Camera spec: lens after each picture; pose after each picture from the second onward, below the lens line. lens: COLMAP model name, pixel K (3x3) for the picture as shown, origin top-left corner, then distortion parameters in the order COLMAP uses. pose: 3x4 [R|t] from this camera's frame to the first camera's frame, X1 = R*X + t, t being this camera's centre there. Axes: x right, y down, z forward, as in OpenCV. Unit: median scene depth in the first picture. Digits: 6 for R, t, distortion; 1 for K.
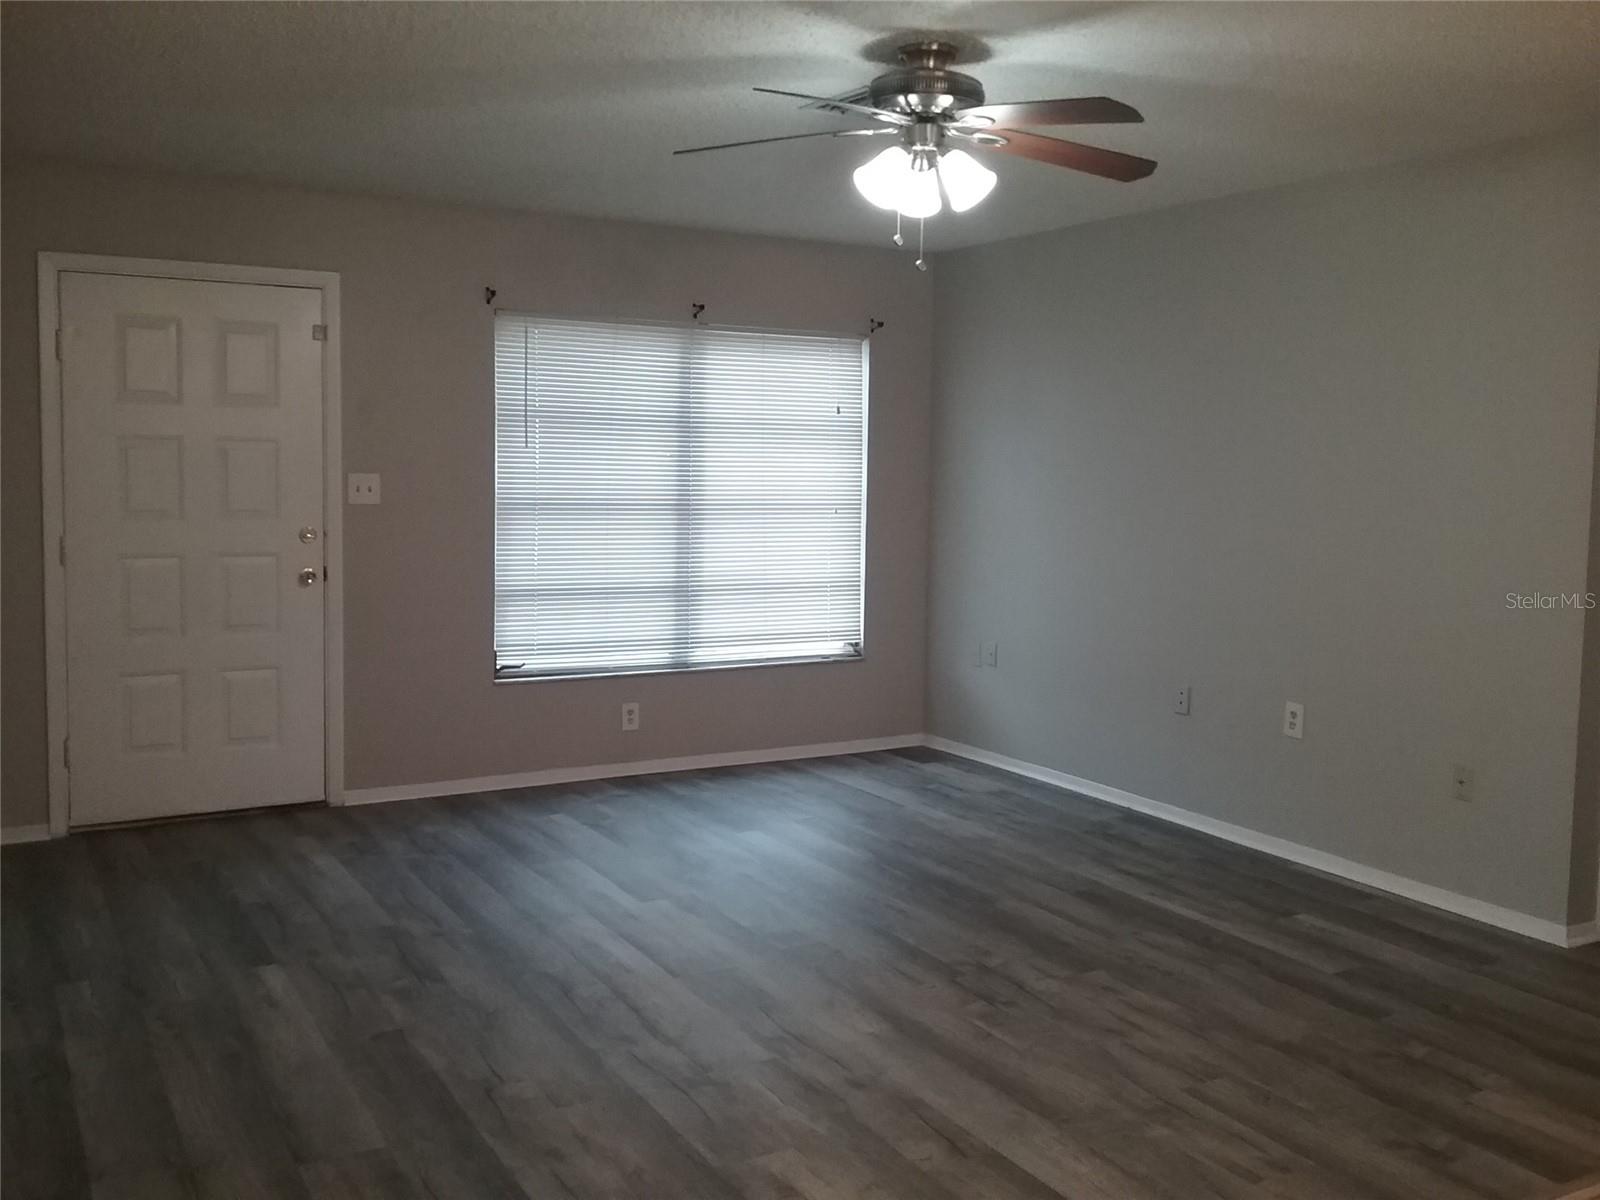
lens RADIAL K [[1505.4, 0, 804.2], [0, 1505.4, 573.9], [0, 0, 1]] dist [0.062435, -0.110015]
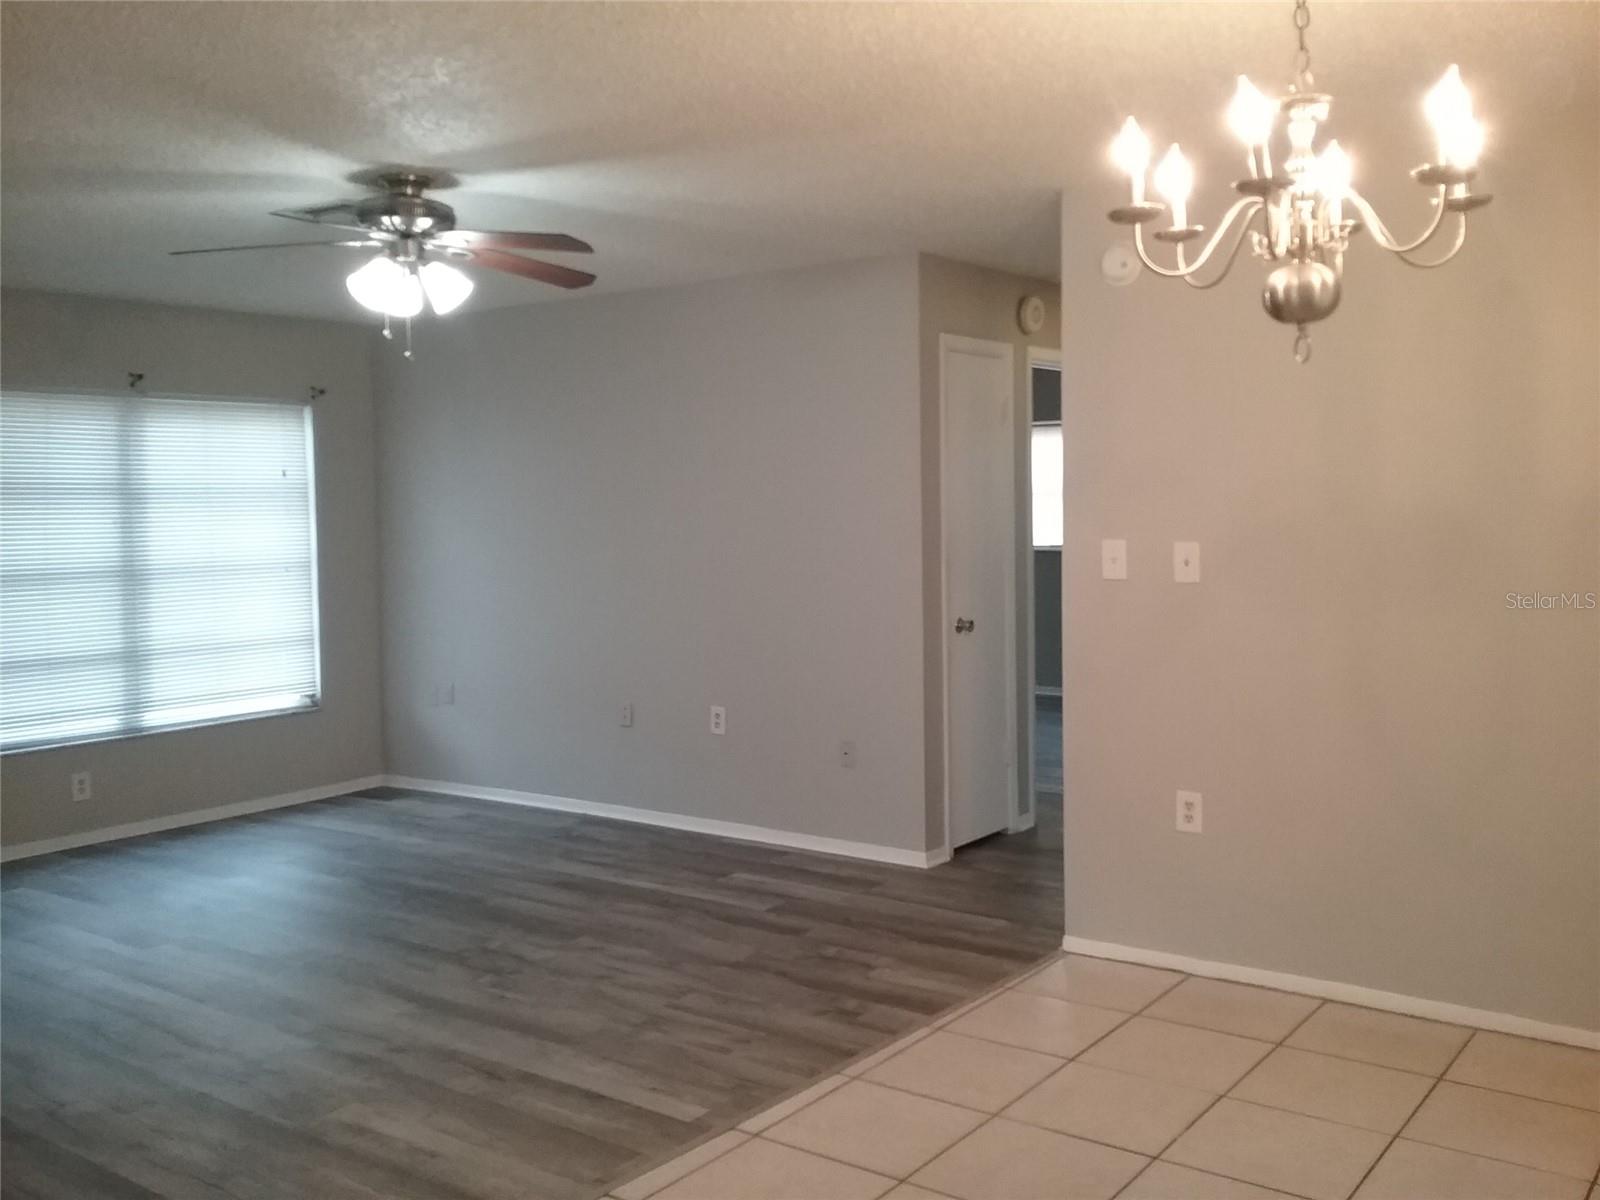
lens RADIAL K [[1443.3, 0, 800.0], [0, 1443.3, 600.0], [0, 0, 1]] dist [-0.001048, 0.000478]
pose [[0.923867, -0.059505, 0.378059, -0.071029], [0.064463, 0.997920, -0.000461, 0.007171], [-0.377245, 0.024796, 0.925781, -0.147837]]
